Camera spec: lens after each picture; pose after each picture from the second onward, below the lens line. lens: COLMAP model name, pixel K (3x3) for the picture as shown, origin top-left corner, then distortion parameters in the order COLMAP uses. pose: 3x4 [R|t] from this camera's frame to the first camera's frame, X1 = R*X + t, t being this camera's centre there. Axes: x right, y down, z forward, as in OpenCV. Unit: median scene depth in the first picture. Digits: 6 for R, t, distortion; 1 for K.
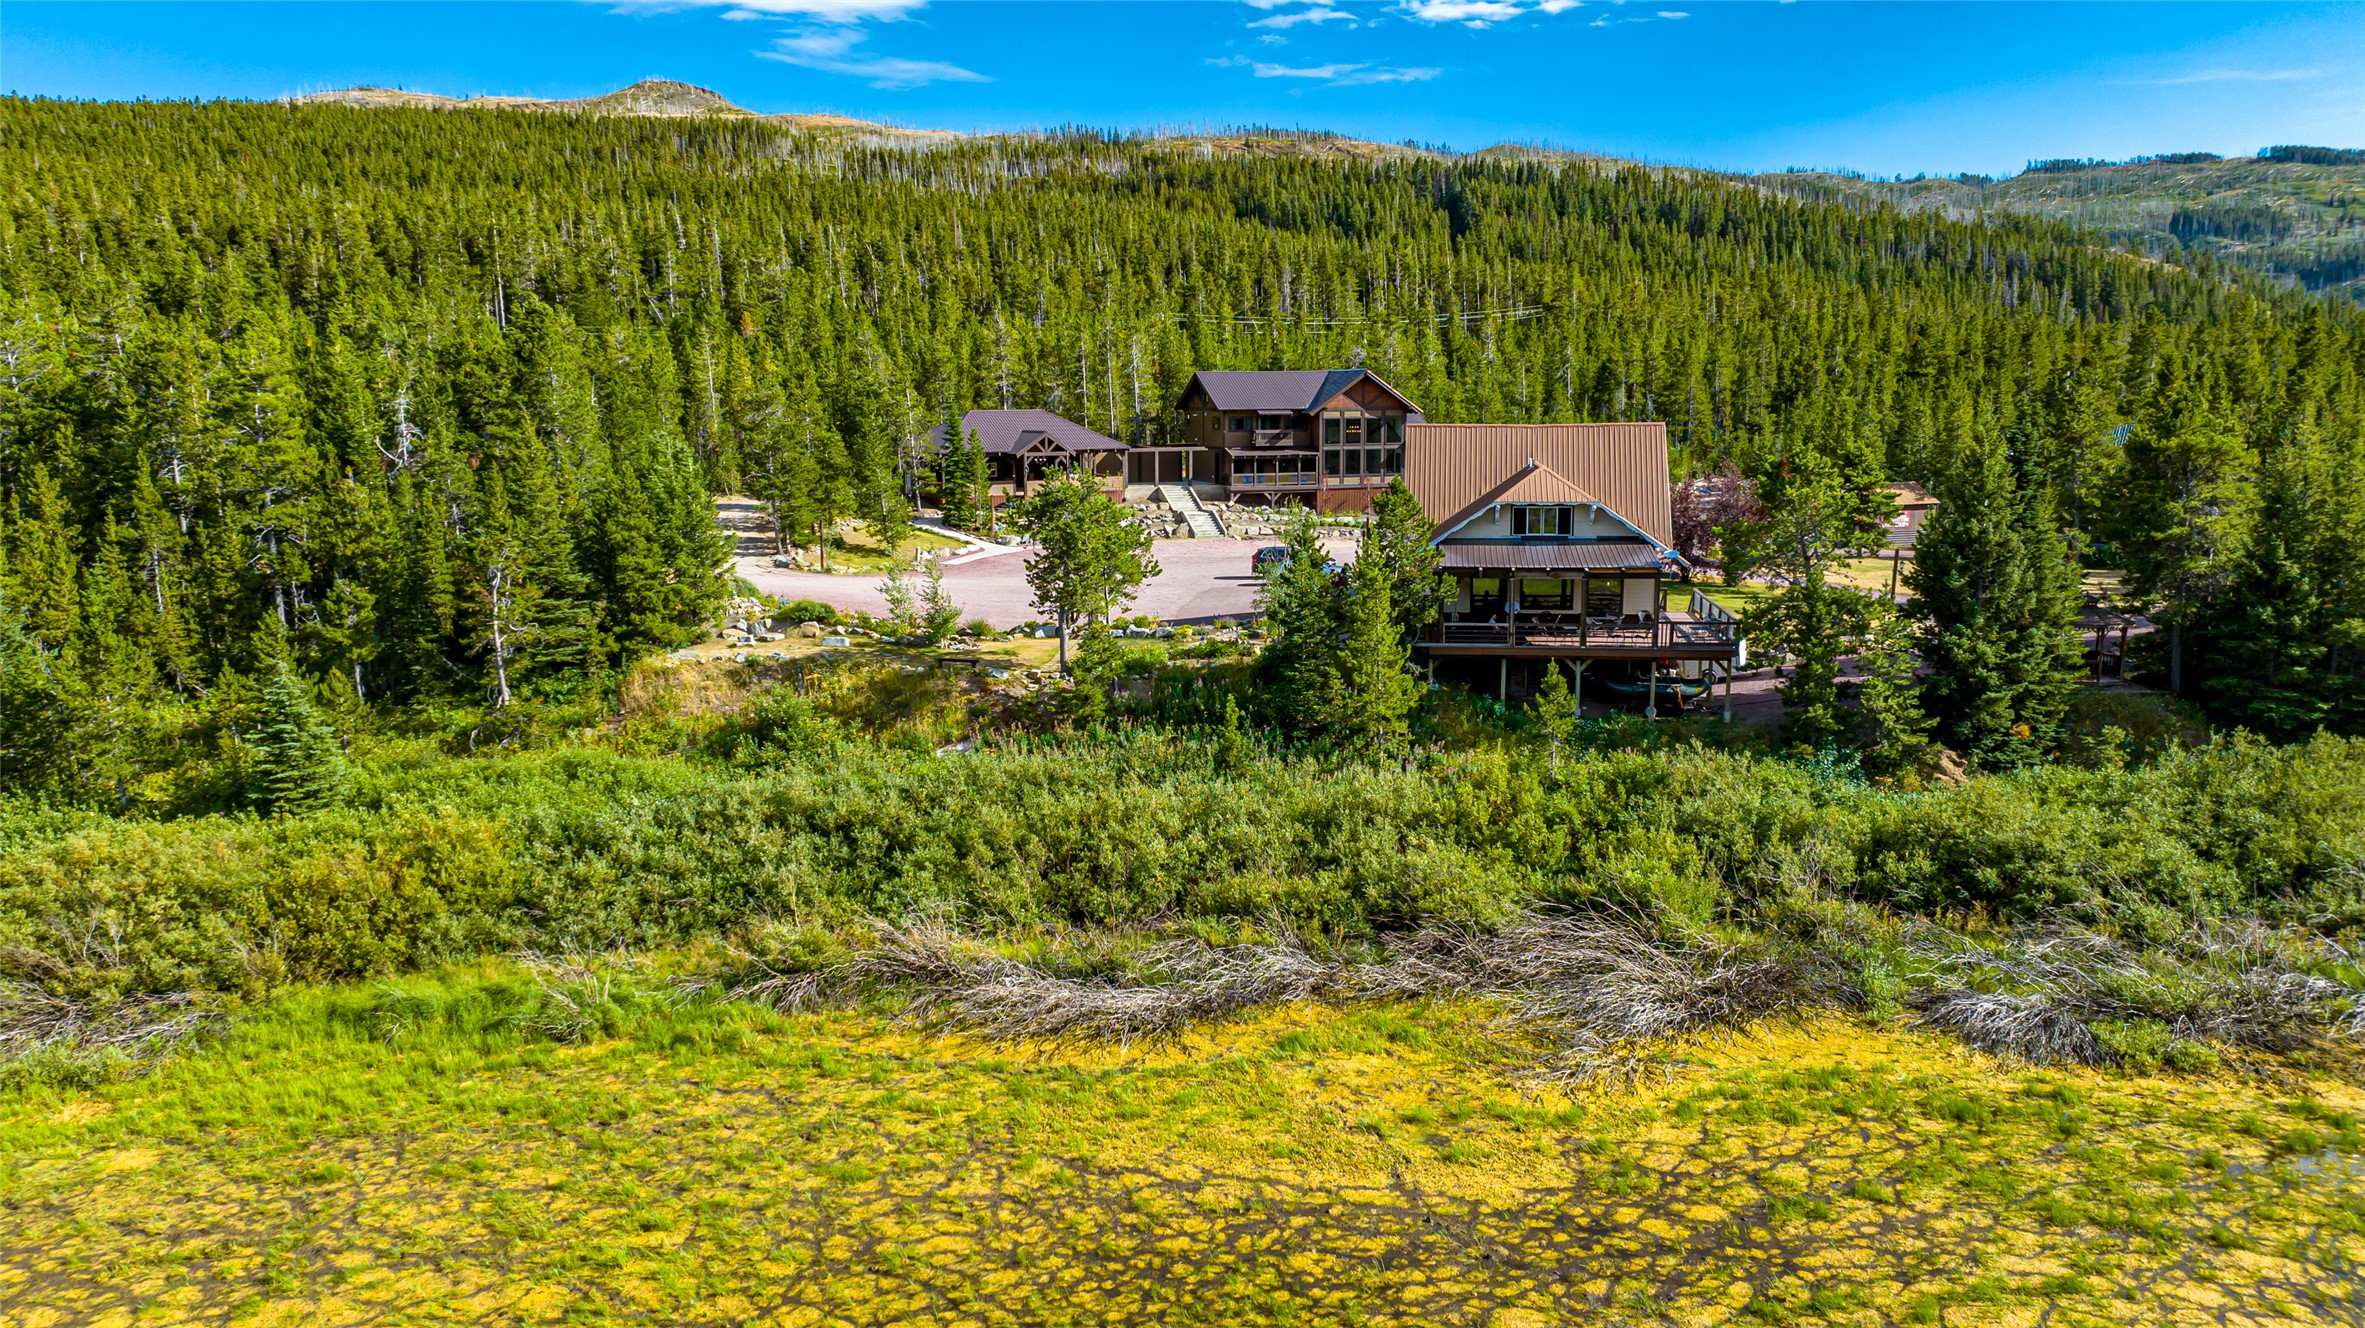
lens RADIAL K [[1662.3, 0, 1179.7], [0, 1662.3, 684.7], [0, 0, 1]] dist [-0.021763, 0.030624]
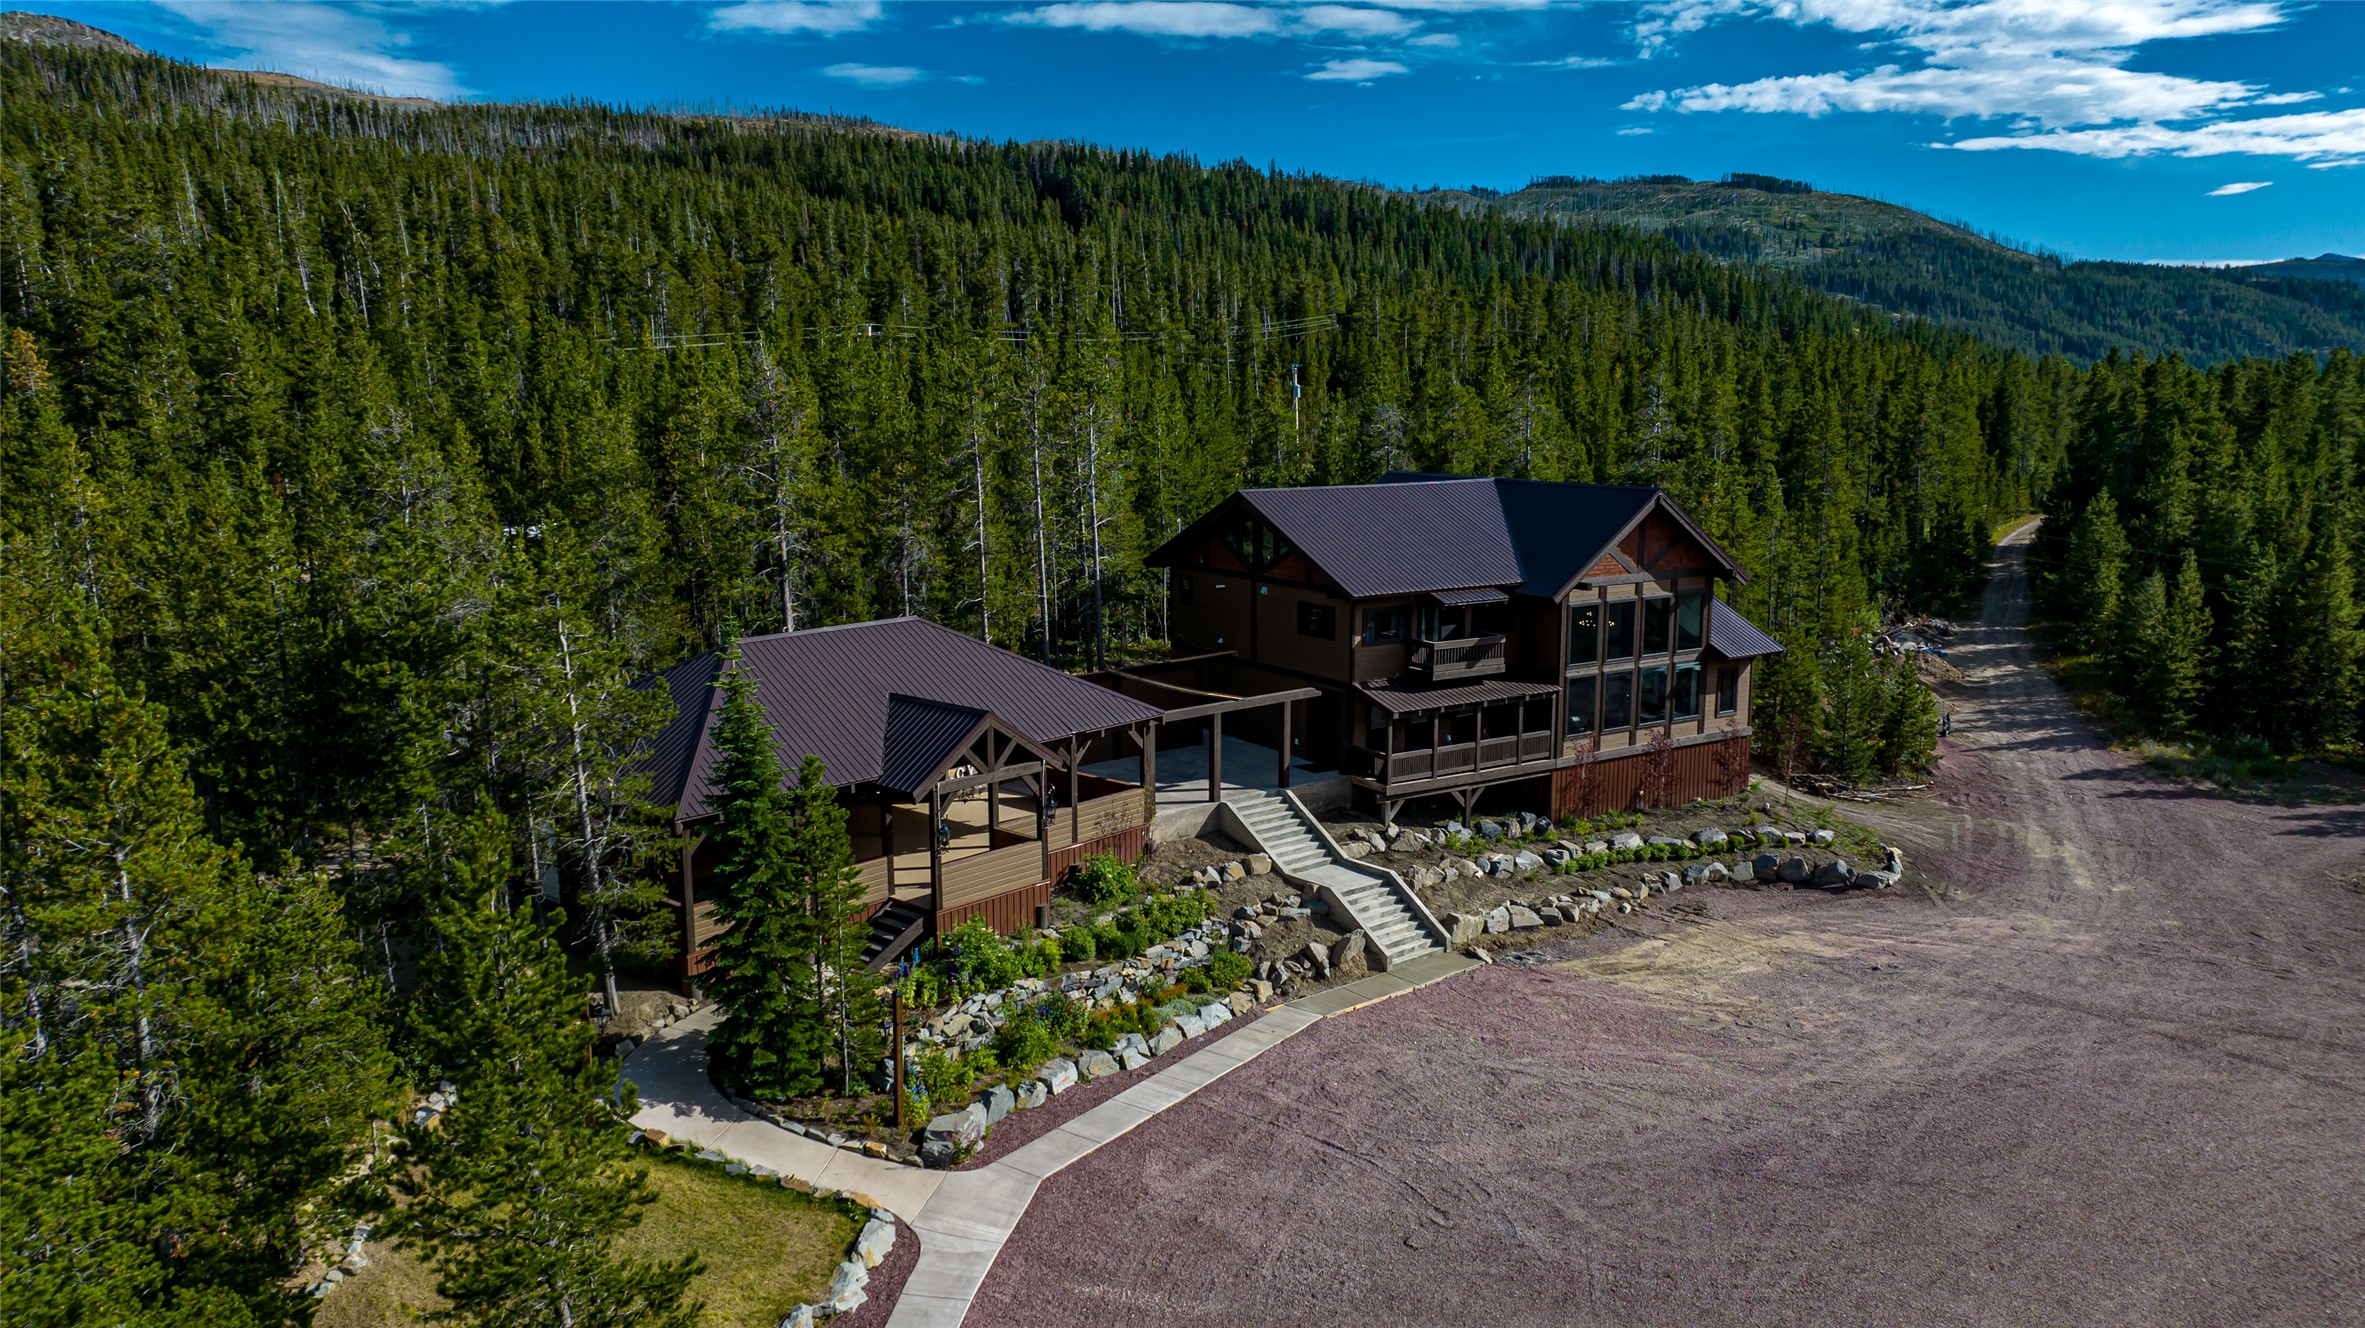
lens RADIAL K [[1653.7, 0, 1169.5], [0, 1653.7, 655.9], [0, 0, 1]] dist [-0.037070, 0.053803]
pose [[0.960880, -0.041925, 0.273773, -0.227393], [0.045604, 0.998934, -0.007084, -0.266578], [-0.273184, 0.019292, 0.961768, 1.114512]]
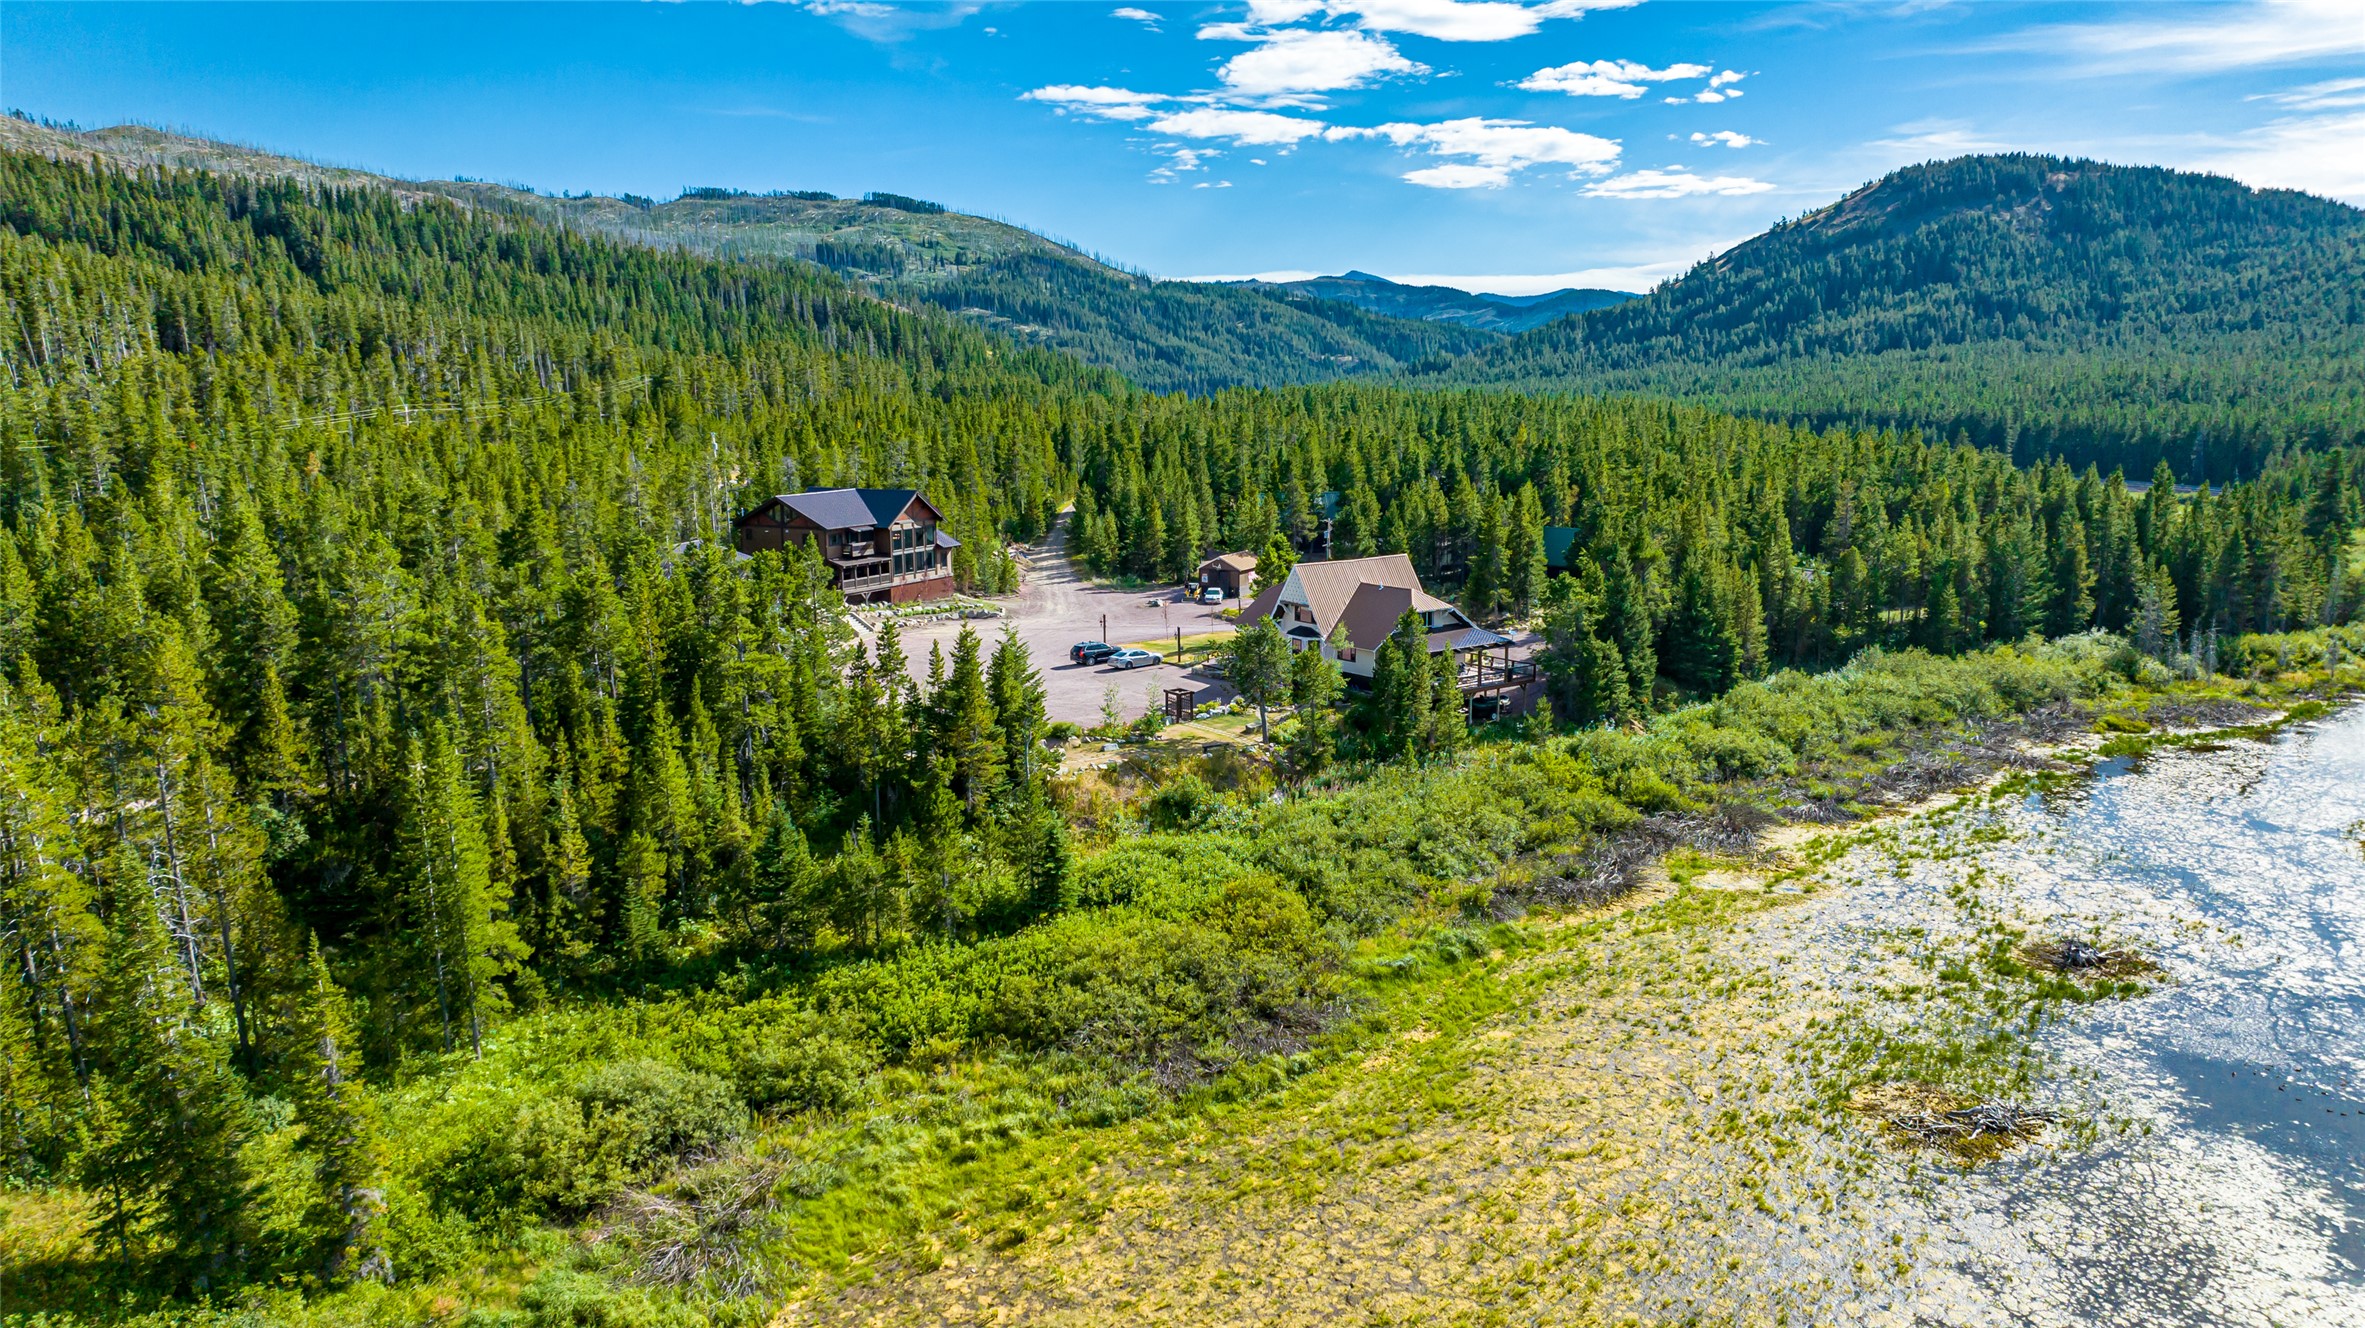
lens RADIAL K [[1692.1, 0, 1182.5], [0, 1692.1, 664.0], [0, 0, 1]] dist [-0.004156, 0.000221]
pose [[0.712391, -0.119268, 0.691574, -1.175063], [0.128696, 0.990943, 0.038328, -0.144523], [-0.689881, 0.061698, 0.721288, -0.130449]]
